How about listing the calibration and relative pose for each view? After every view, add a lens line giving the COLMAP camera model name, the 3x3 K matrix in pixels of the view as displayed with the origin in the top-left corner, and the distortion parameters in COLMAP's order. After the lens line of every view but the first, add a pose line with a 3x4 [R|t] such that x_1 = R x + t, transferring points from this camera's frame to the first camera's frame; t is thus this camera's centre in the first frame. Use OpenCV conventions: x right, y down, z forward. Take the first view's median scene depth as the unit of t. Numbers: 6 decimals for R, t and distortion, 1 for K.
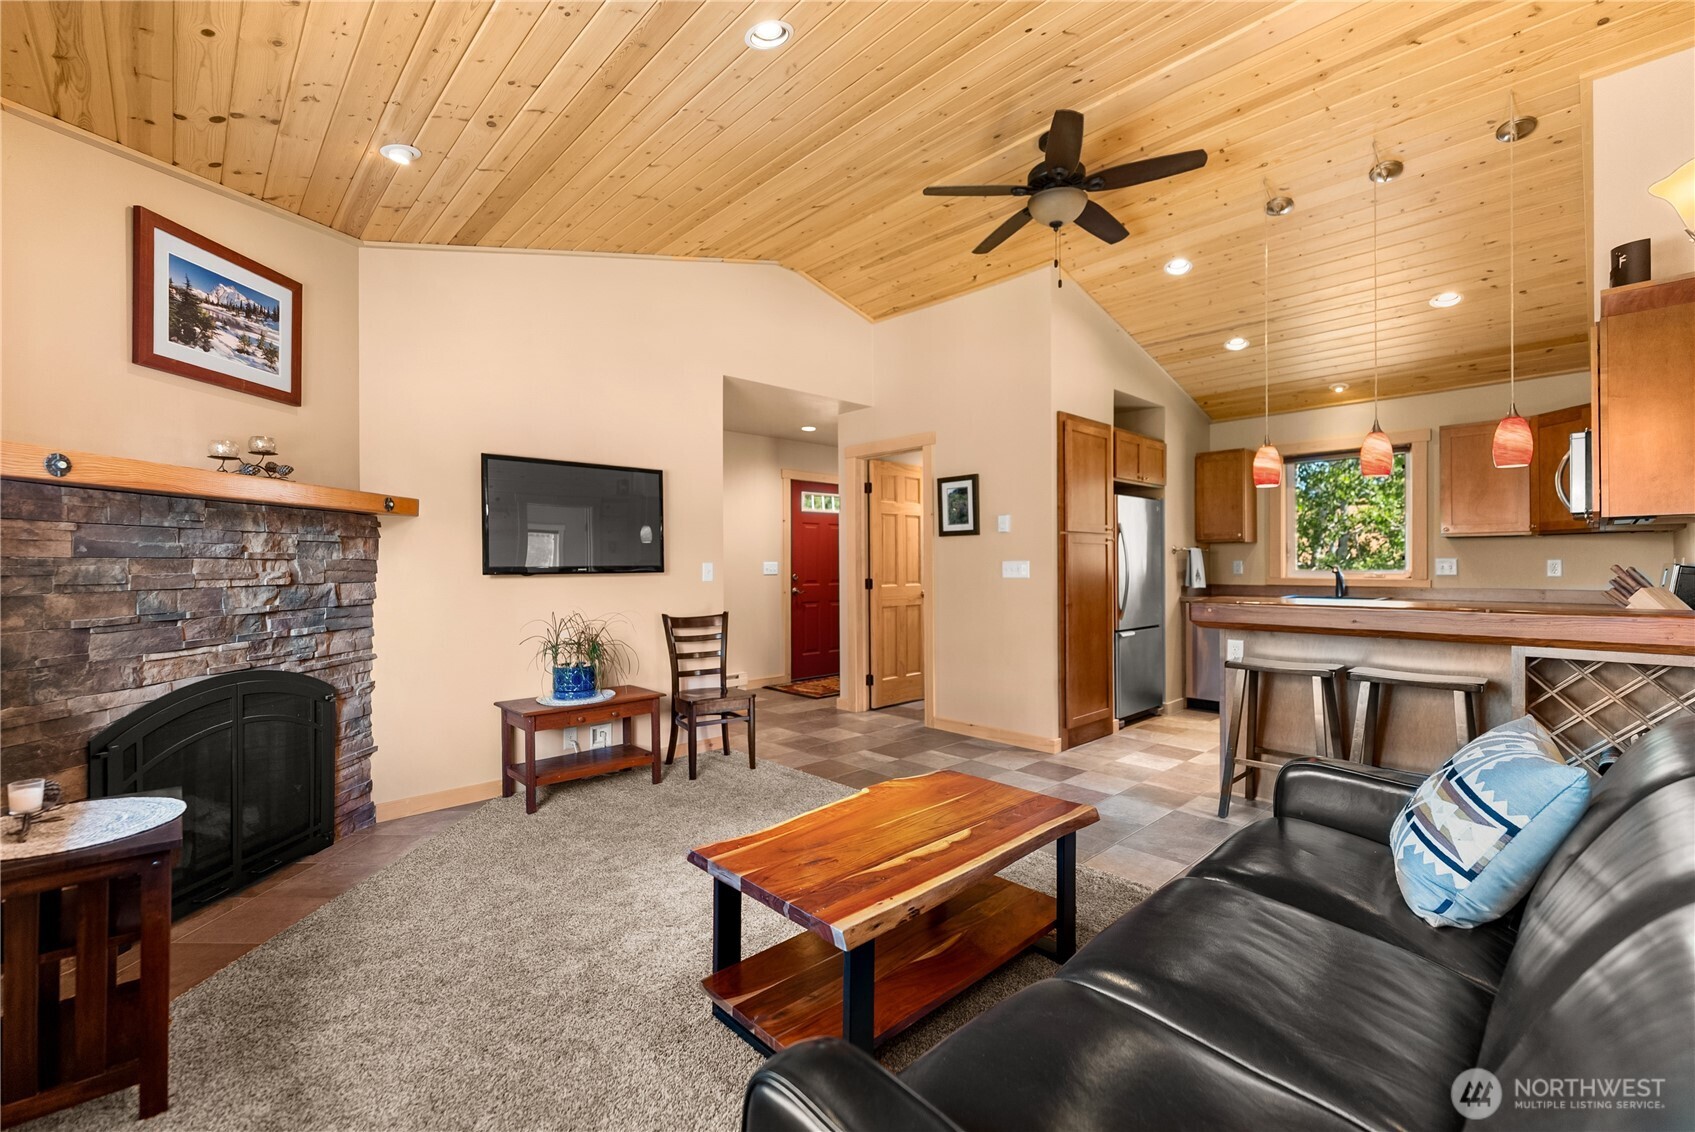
lens RADIAL K [[720.0, 0, 847.5], [0, 720.0, 566.0], [0, 0, 1]] dist [0.000005, -0.000005]
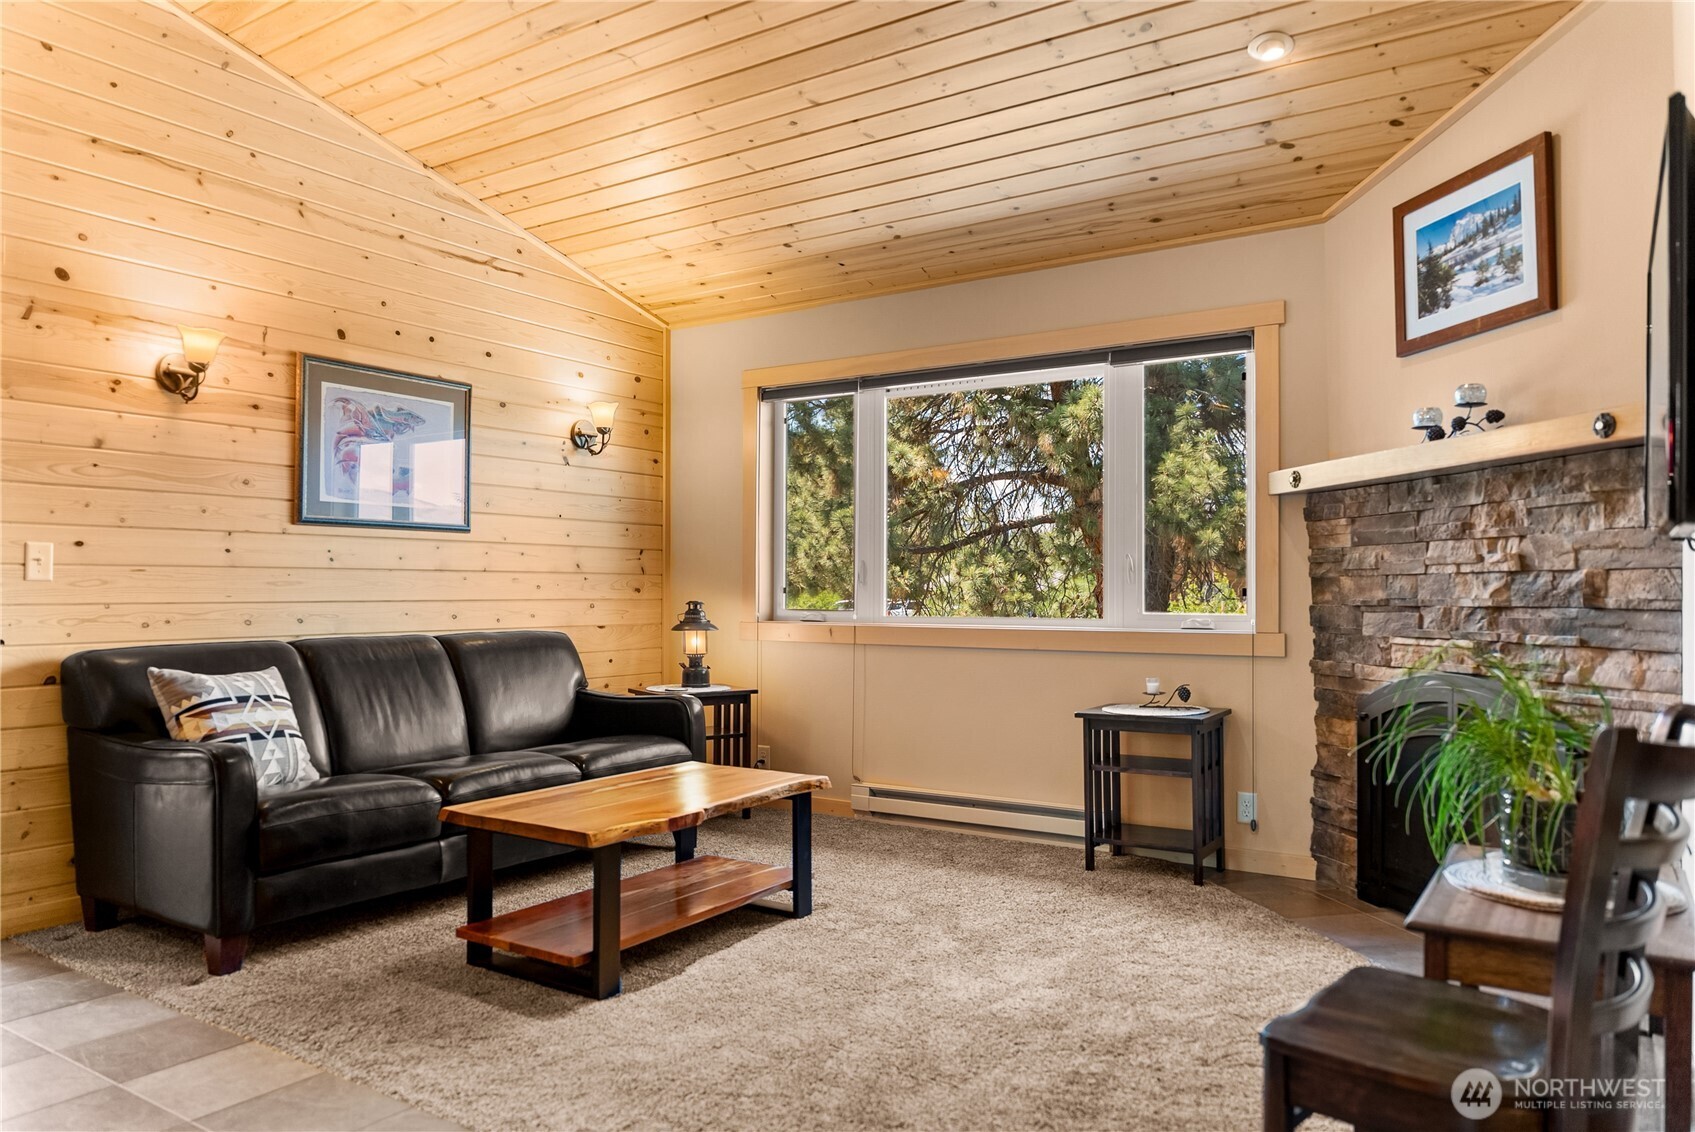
lens RADIAL K [[1150.6, 0, 847.5], [0, 1150.6, 566.0], [0, 0, 1]] dist [-0.000768, -0.000108]
pose [[-0.972314, -0.003363, -0.233653, 0.158299], [0.001660, 0.999772, -0.021296, 0.048716], [0.233671, -0.021094, -0.972087, 2.165312]]
